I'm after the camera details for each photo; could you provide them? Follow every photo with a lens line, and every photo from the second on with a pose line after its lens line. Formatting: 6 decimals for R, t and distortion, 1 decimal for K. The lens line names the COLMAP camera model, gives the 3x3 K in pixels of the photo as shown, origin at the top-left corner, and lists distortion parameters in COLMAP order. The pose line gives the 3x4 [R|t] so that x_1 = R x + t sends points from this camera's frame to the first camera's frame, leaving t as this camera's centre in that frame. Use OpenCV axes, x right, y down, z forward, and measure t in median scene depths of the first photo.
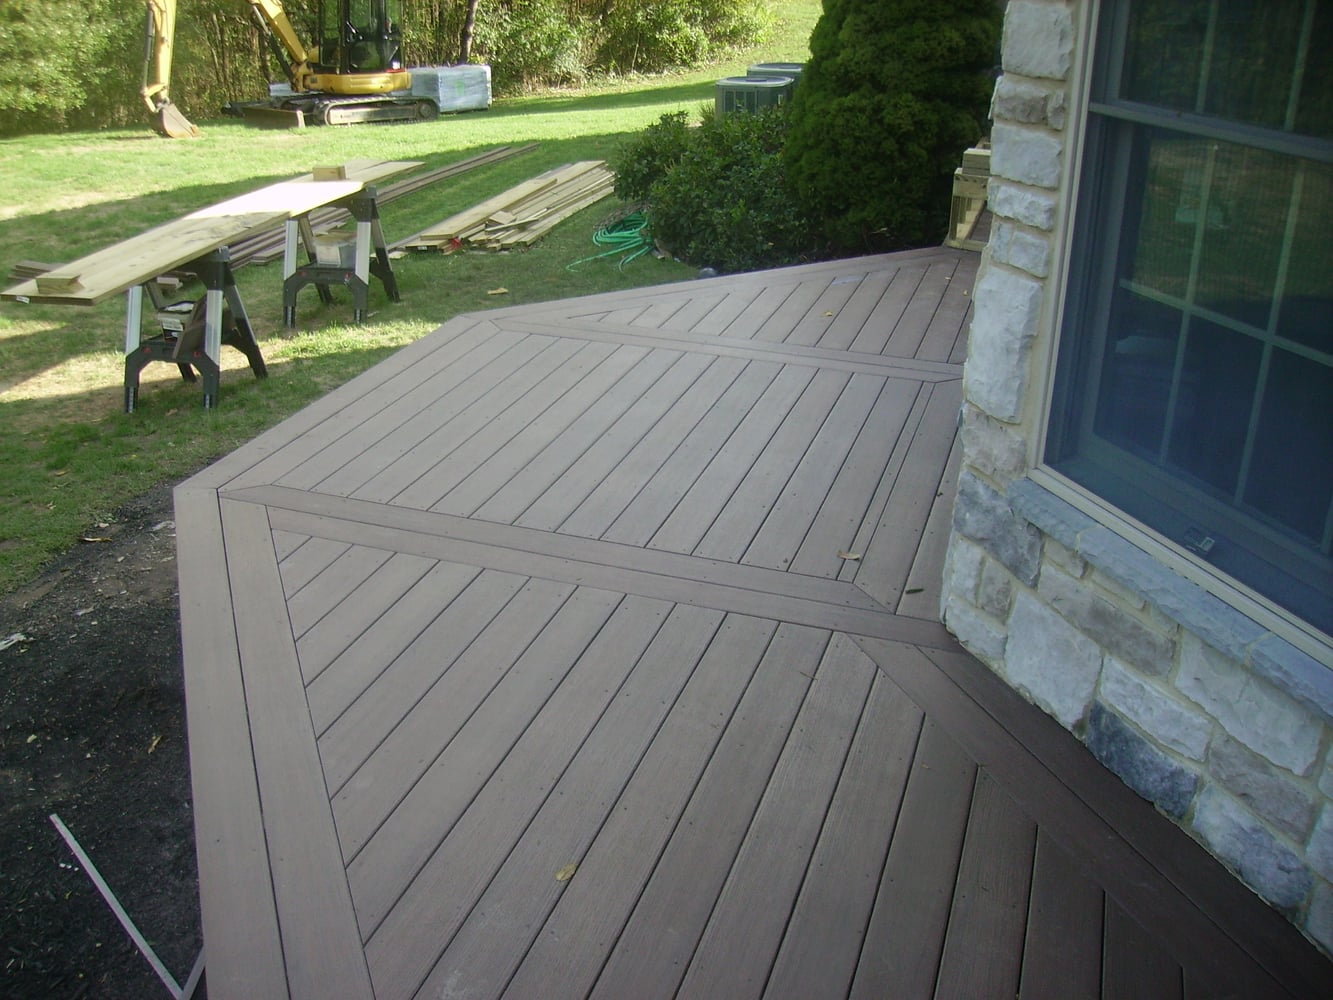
lens RADIAL K [[1300.5, 0, 666.5], [0, 1300.5, 500.0], [0, 0, 1]] dist [-0.108940, 0.023333]
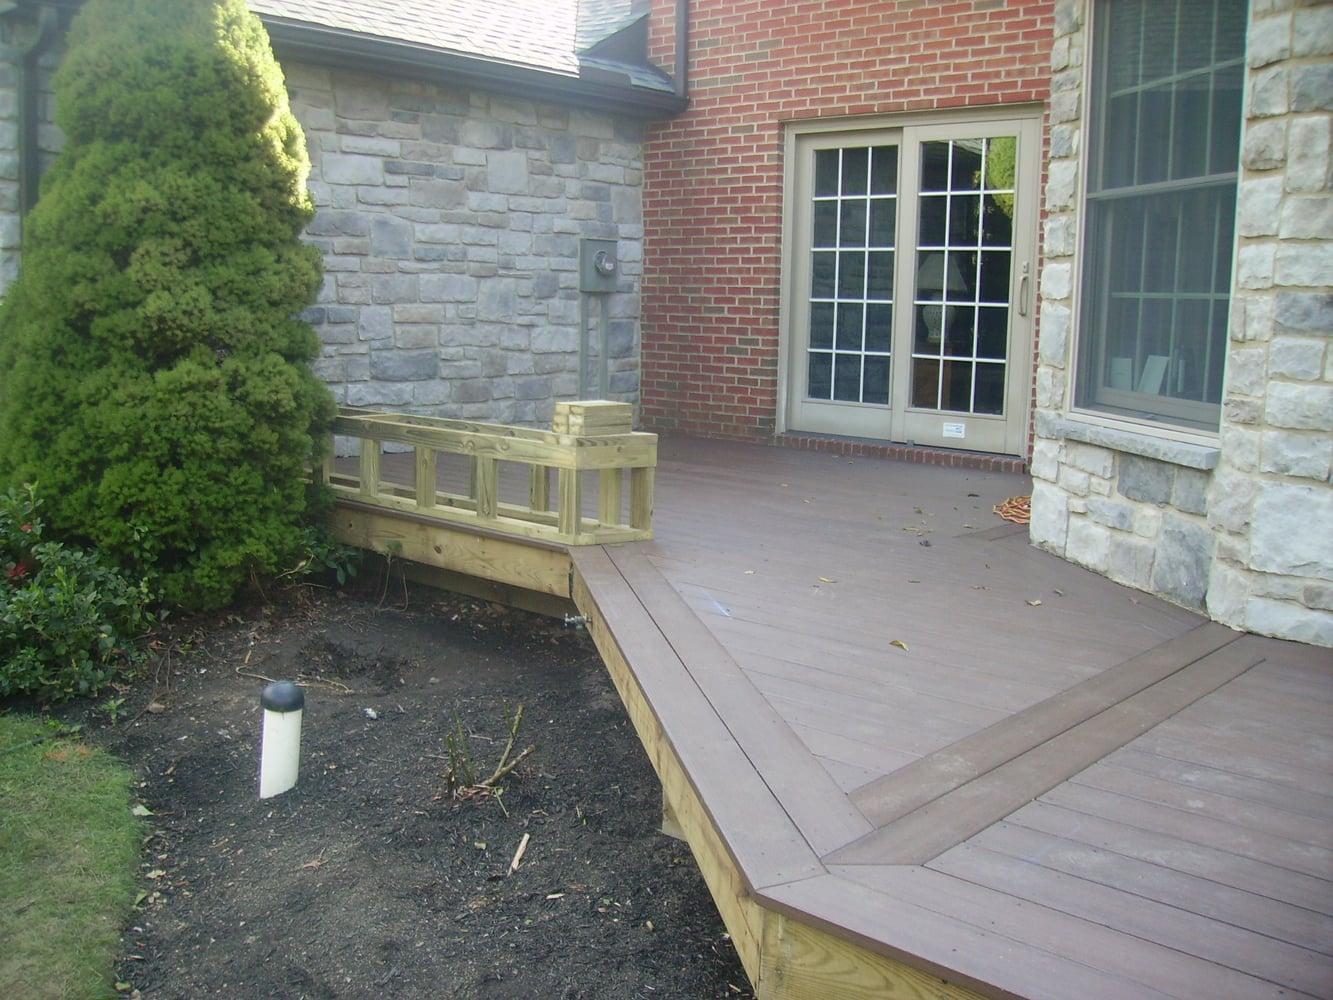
lens RADIAL K [[1300.5, 0, 666.5], [0, 1300.5, 500.0], [0, 0, 1]] dist [-0.108940, 0.023333]
pose [[0.406836, -0.141084, 0.902541, -0.535845], [0.362783, 0.931702, -0.017888, -0.273952], [-0.838375, 0.334704, 0.430232, 0.962028]]
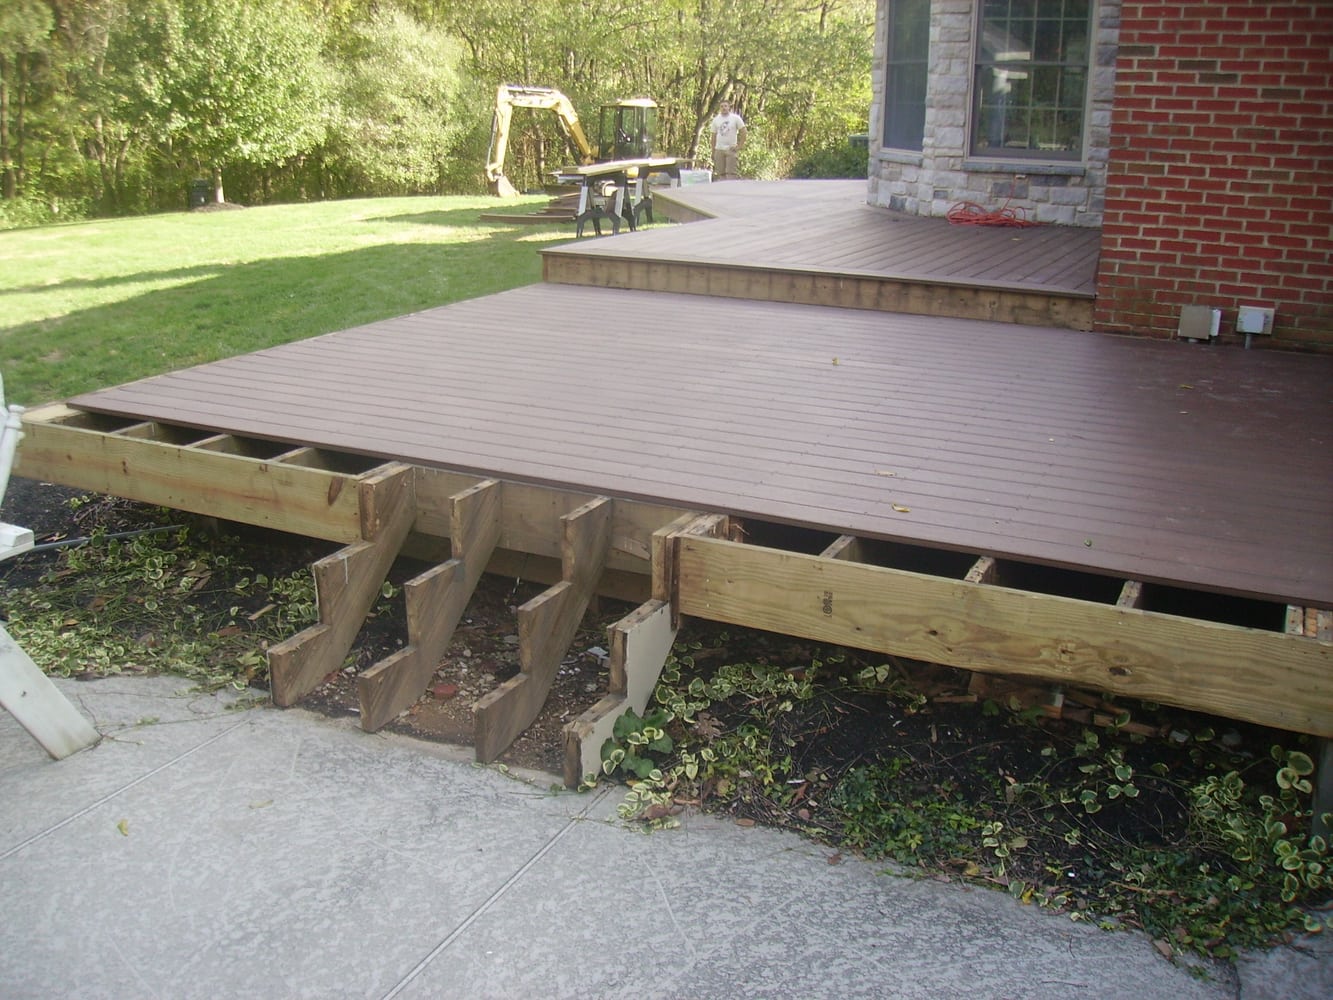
lens RADIAL K [[1300.5, 0, 666.5], [0, 1300.5, 500.0], [0, 0, 1]] dist [-0.108940, 0.023333]
pose [[0.989182, 0.048051, -0.138597, 0.031618], [-0.064677, 0.990897, -0.118066, 0.218396], [0.131662, 0.125753, 0.983286, -0.402460]]
